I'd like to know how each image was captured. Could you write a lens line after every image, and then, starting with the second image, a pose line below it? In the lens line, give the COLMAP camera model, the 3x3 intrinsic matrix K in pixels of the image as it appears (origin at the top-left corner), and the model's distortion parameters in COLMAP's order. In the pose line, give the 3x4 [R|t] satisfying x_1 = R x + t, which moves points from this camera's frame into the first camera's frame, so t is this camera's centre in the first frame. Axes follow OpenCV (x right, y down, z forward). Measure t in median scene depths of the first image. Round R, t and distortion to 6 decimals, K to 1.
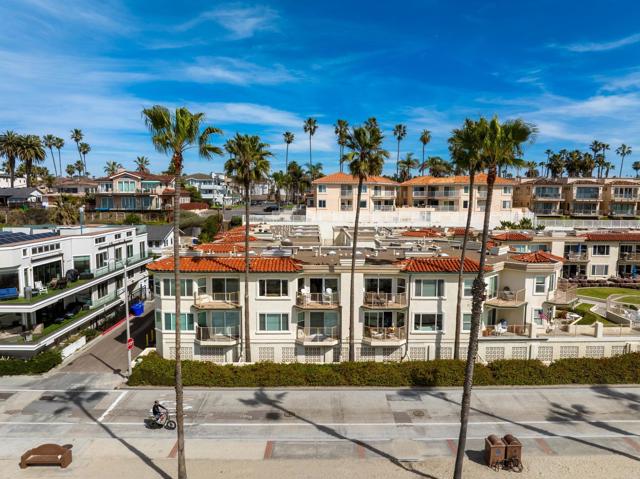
lens RADIAL K [[455.5, 0, 320.0], [0, 455.5, 237.8], [0, 0, 1]] dist [-0.043026, 0.009681]
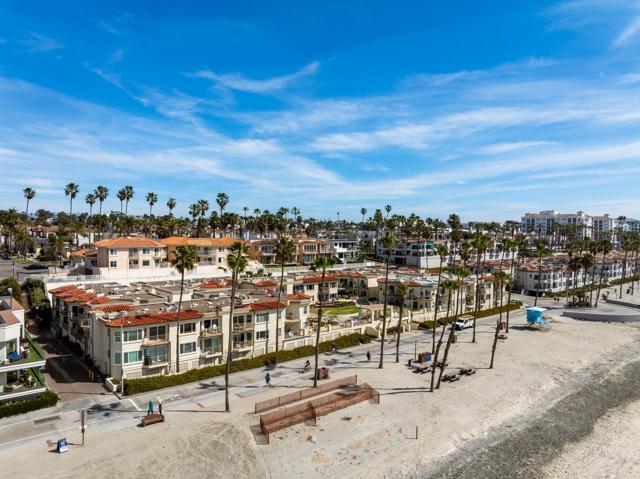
lens RADIAL K [[455.5, 0, 324.2], [0, 455.5, 227.2], [0, 0, 1]] dist [-0.043026, 0.009681]
pose [[0.763837, 0.006401, 0.645378, -0.811287], [0.057731, 0.995265, -0.078199, -0.107977], [-0.642822, 0.096990, 0.759850, -0.693788]]
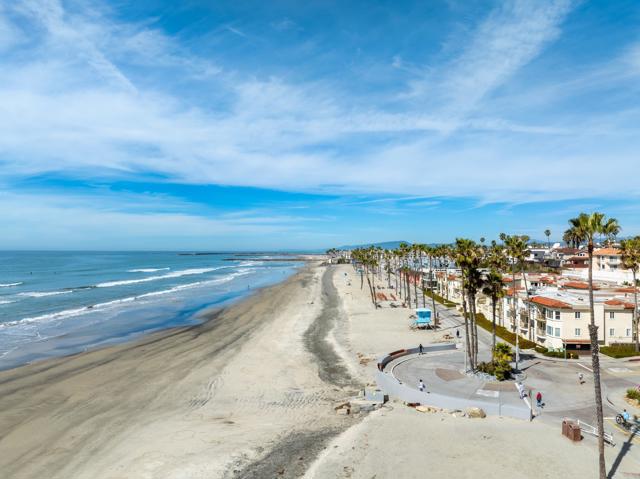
lens RADIAL K [[455.5, 0, 320.9], [0, 455.5, 237.1], [0, 0, 1]] dist [-0.043026, 0.009681]
pose [[-0.070718, -0.034694, -0.996893, 4.455614], [-0.098742, 0.994730, -0.027615, -0.074549], [0.992597, 0.096482, -0.073771, 0.079828]]
